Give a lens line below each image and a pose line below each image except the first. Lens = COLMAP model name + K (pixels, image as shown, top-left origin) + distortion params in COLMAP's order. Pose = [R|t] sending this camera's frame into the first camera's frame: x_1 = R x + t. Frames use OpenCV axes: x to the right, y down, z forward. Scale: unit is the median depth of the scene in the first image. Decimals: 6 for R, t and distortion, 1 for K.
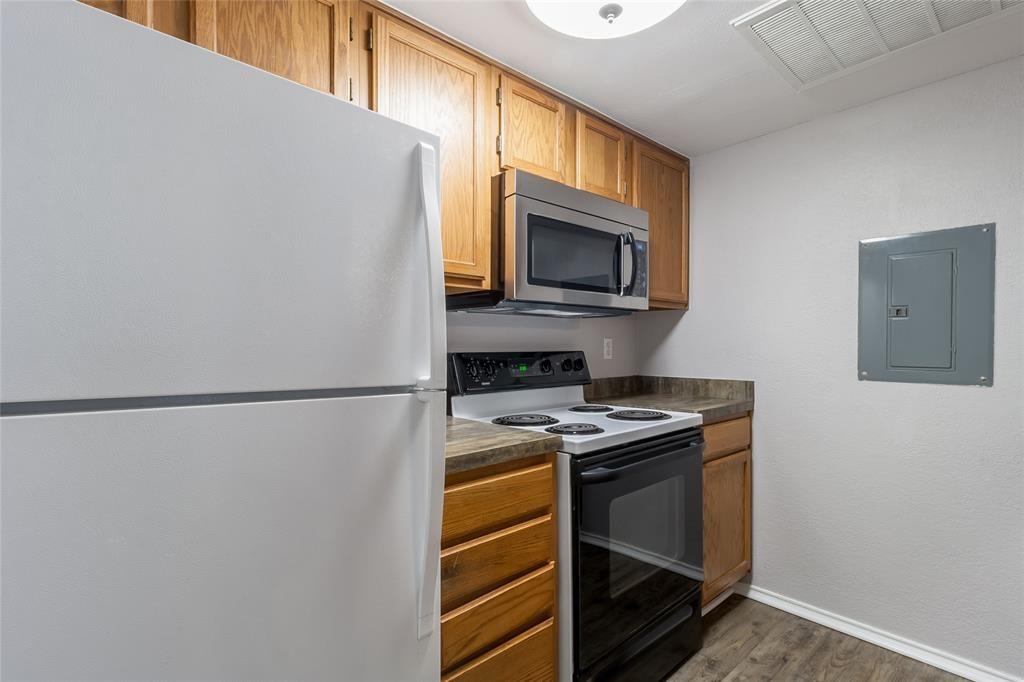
lens RADIAL K [[475.4, 0, 514.2], [0, 475.4, 348.0], [0, 0, 1]] dist [-0.000971, -0.000017]
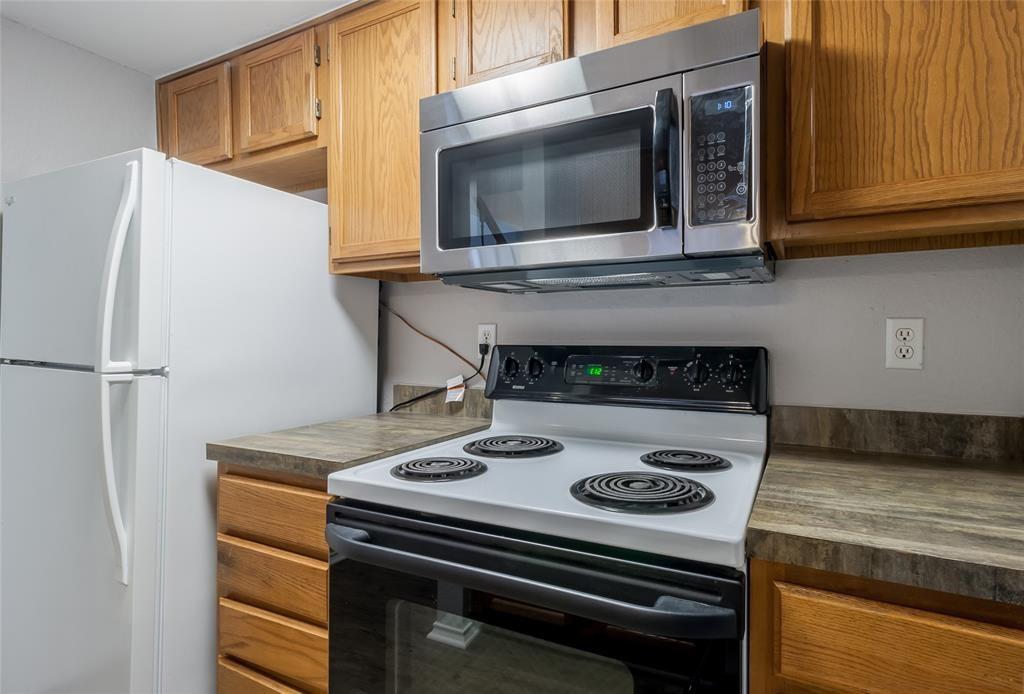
lens RADIAL K [[481.0, 0, 512.6], [0, 481.0, 338.2], [0, 0, 1]] dist [0.005515, 0.000202]
pose [[0.383928, 0.002765, -0.923359, 0.585739], [-0.004562, 0.999989, 0.001098, -0.002186], [0.923352, 0.003791, 0.383936, 0.652174]]
